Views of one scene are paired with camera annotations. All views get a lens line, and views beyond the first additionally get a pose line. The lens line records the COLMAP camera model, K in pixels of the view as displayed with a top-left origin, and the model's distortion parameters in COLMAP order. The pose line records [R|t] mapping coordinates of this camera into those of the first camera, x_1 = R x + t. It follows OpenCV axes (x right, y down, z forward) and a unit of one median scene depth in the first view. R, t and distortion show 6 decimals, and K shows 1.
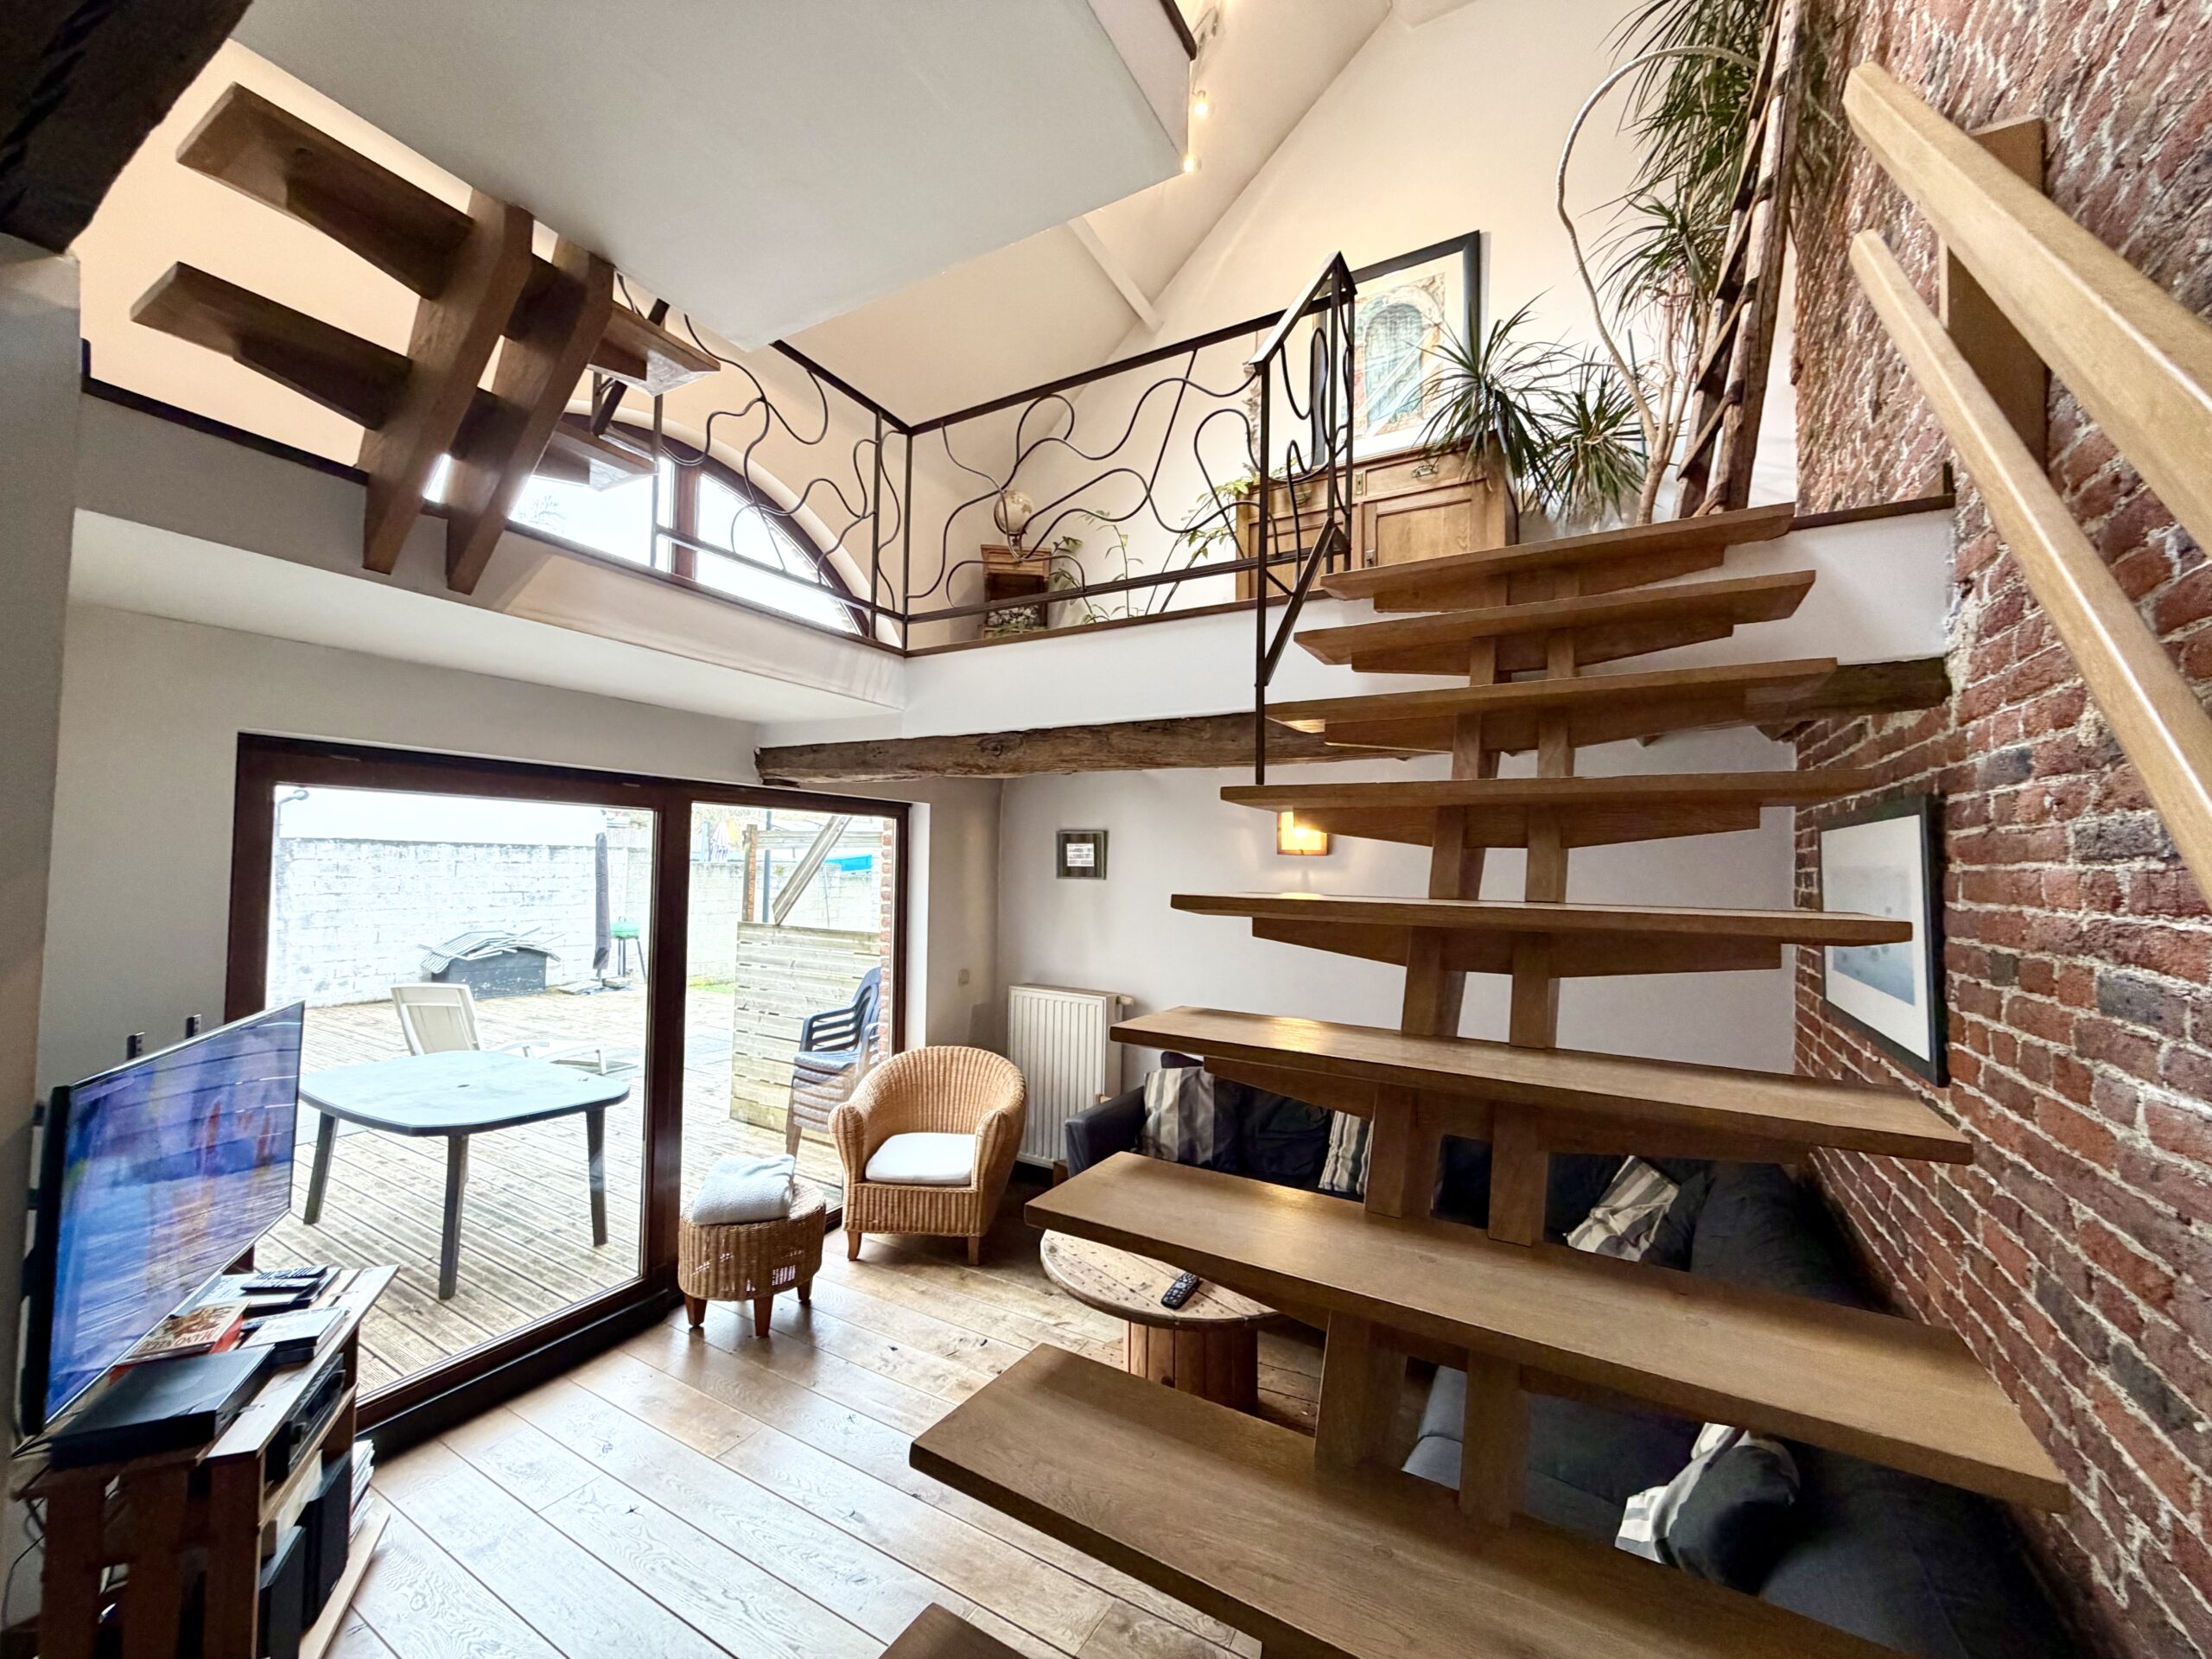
lens RADIAL K [[879.0, 0, 1104.0], [0, 879.0, 832.4], [0, 0, 1]] dist [0.000130, -0.000323]
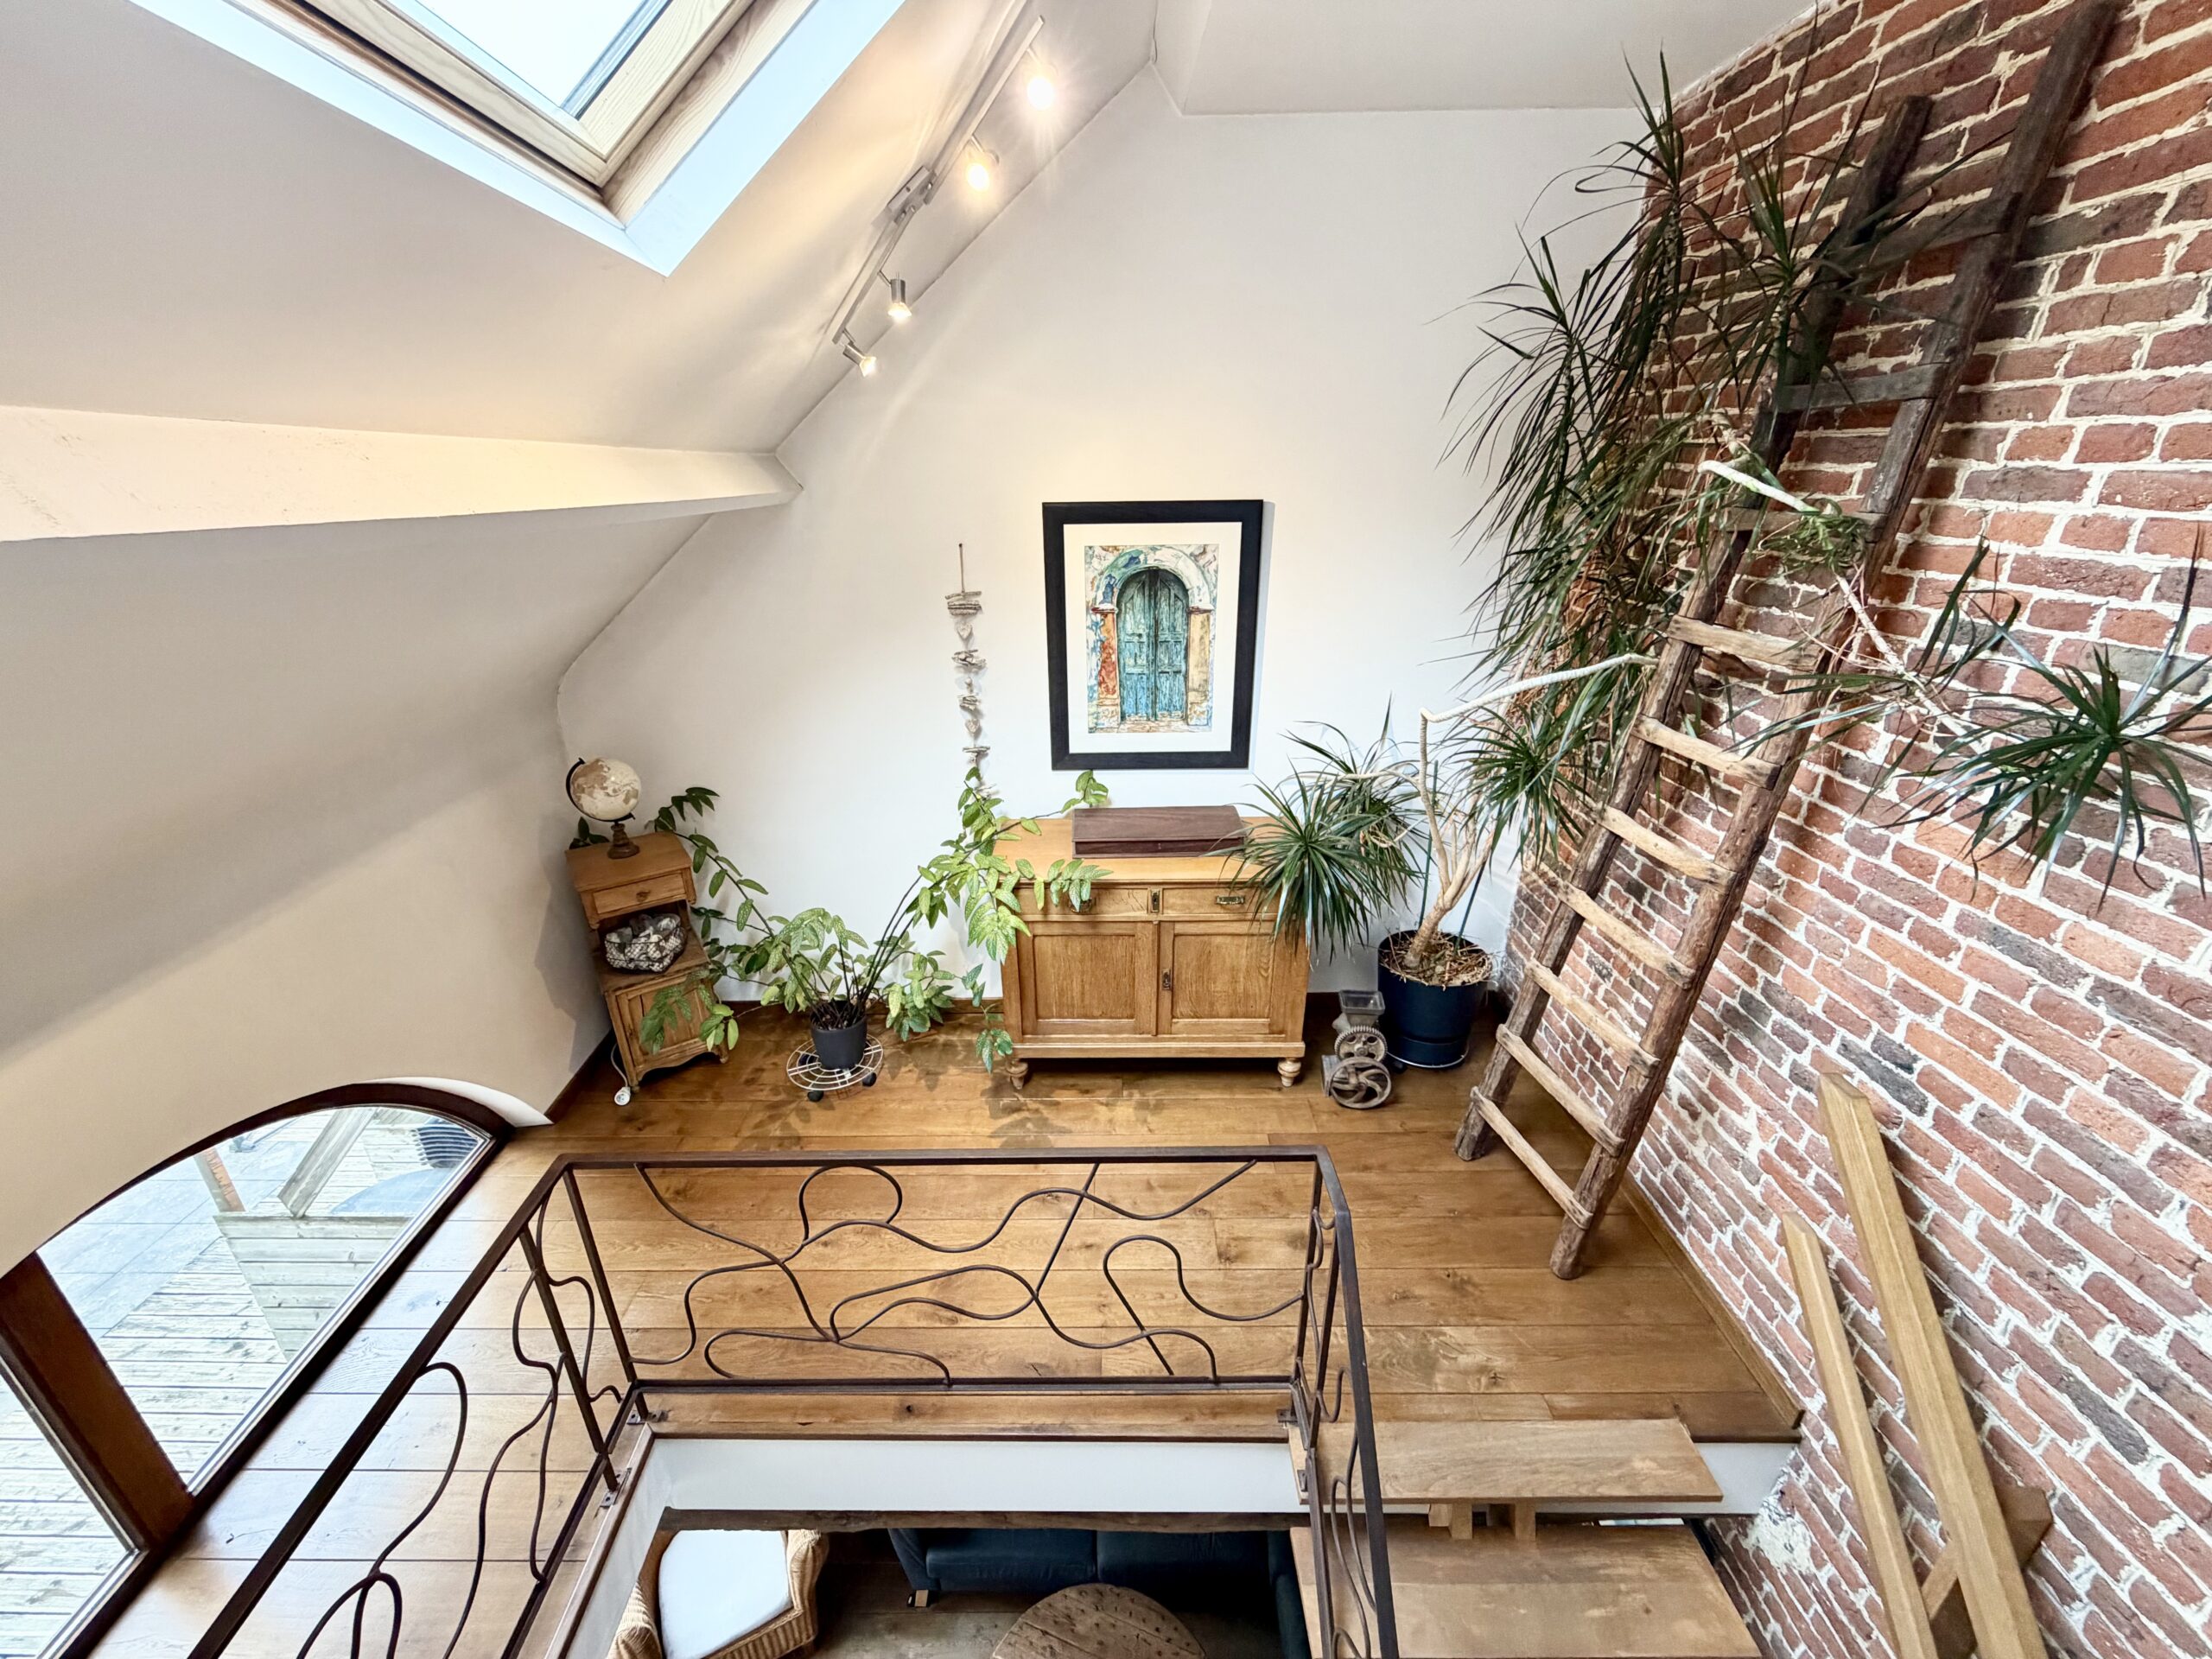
lens RADIAL K [[879.0, 0, 1110.3], [0, 879.0, 828.4], [0, 0, 1]] dist [0.000130, -0.000323]
pose [[0.857606, -0.221695, 0.464073, -0.106999], [0.008322, 0.908189, 0.418478, -0.737363], [-0.514241, -0.355027, 0.780713, 0.360170]]
